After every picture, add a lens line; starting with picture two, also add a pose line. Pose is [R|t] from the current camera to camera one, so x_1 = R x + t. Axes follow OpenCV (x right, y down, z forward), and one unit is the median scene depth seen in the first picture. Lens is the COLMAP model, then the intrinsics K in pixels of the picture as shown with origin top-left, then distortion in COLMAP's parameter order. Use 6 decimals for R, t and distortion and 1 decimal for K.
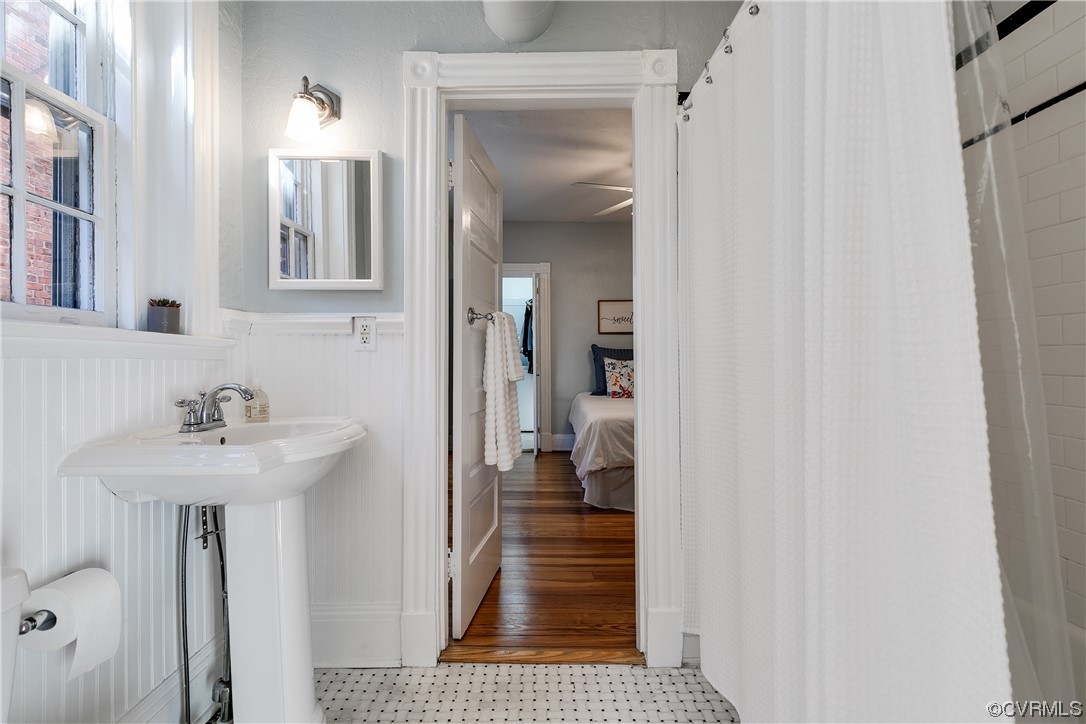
lens RADIAL K [[496.9, 0, 544.0], [0, 496.9, 358.3], [0, 0, 1]] dist [0.000598, -0.000999]
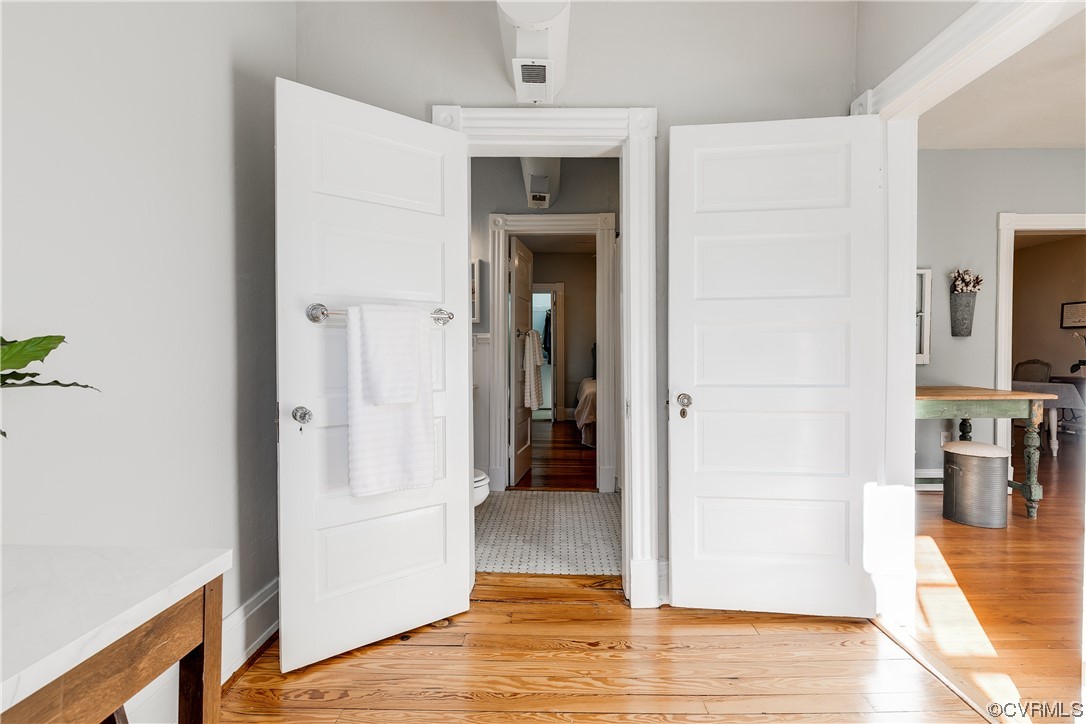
lens RADIAL K [[496.9, 0, 544.0], [0, 496.9, 358.3], [0, 0, 1]] dist [0.000598, -0.000999]
pose [[0.999134, 0.003524, -0.041453, 0.040968], [-0.002971, 0.999906, 0.013391, -0.009474], [0.041496, -0.013256, 0.999051, -0.993938]]
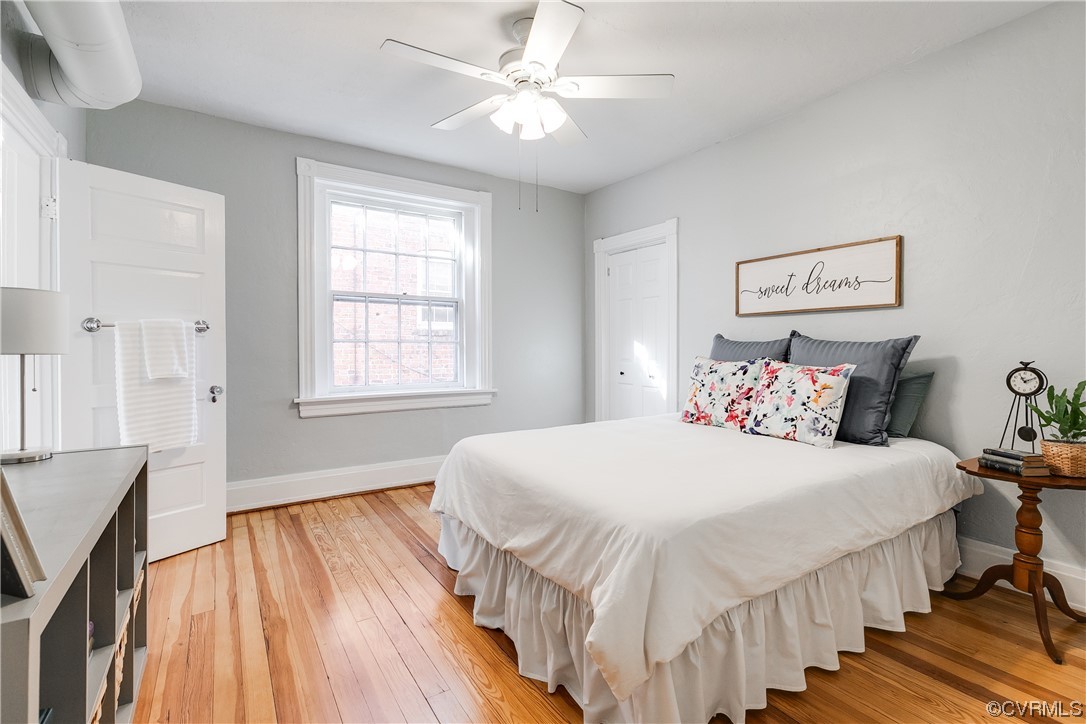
lens RADIAL K [[496.9, 0, 544.0], [0, 496.9, 358.3], [0, 0, 1]] dist [0.000598, -0.000999]
pose [[0.532138, 0.022076, -0.846370, 1.335530], [-0.004793, 0.999723, 0.023062, -0.029083], [0.846644, -0.008215, 0.532096, 1.238956]]
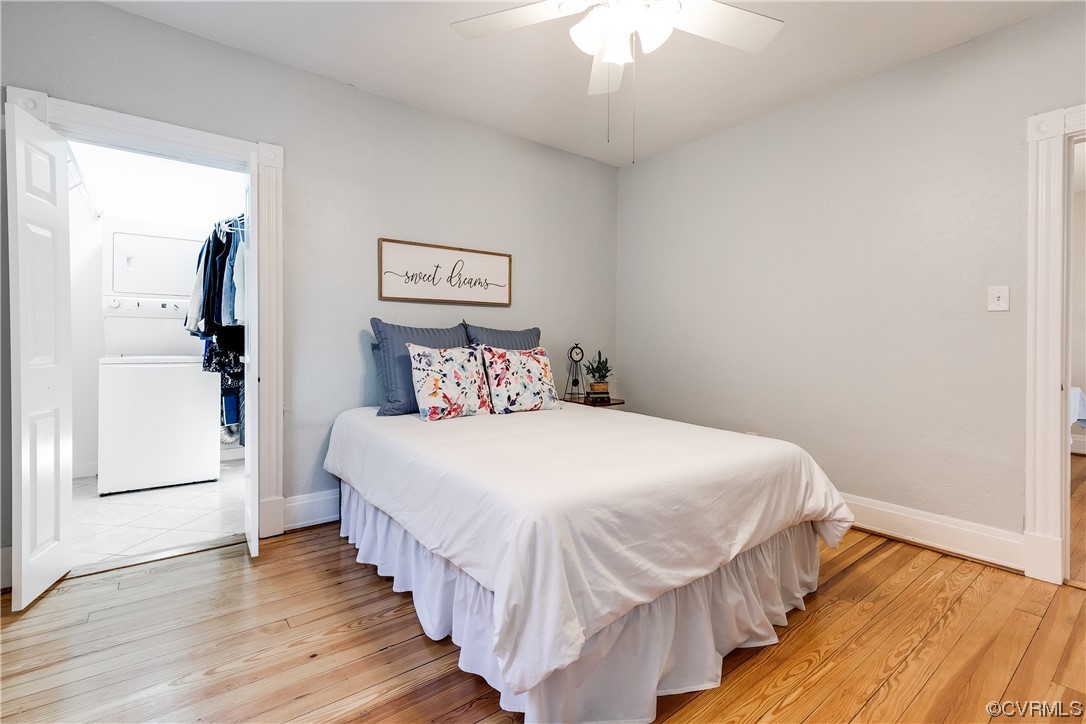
lens RADIAL K [[501.1, 0, 540.3], [0, 501.1, 342.5], [0, 0, 1]] dist [0.002228, -0.000286]
pose [[0.797802, 0.003219, 0.602911, -0.214712], [-0.005440, 0.999983, 0.001860, -0.010268], [-0.602895, -0.004764, 0.797806, 1.193786]]
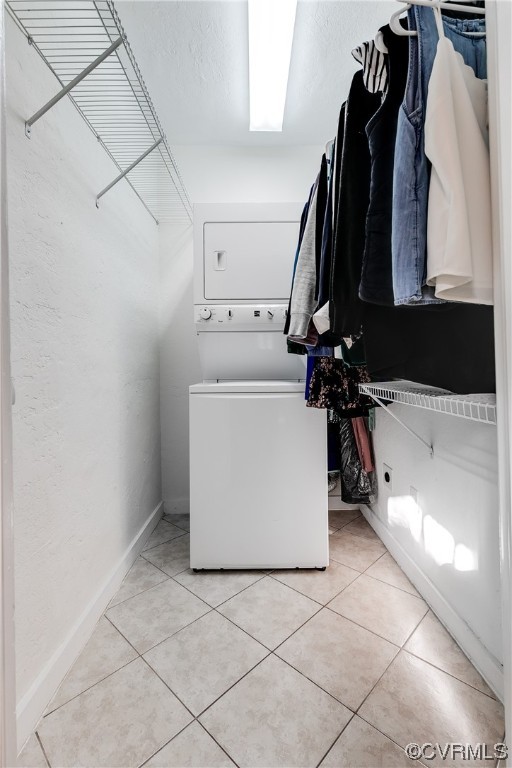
lens RADIAL K [[351.4, 0, 256.0], [0, 351.4, 384.0], [0, 0, 1]] dist [0.000598, -0.000999]
pose [[0.999814, -0.017140, -0.008791, -0.205997], [0.017597, 0.998338, 0.054873, 0.002376], [0.007836, -0.055018, 0.998455, 2.403817]]
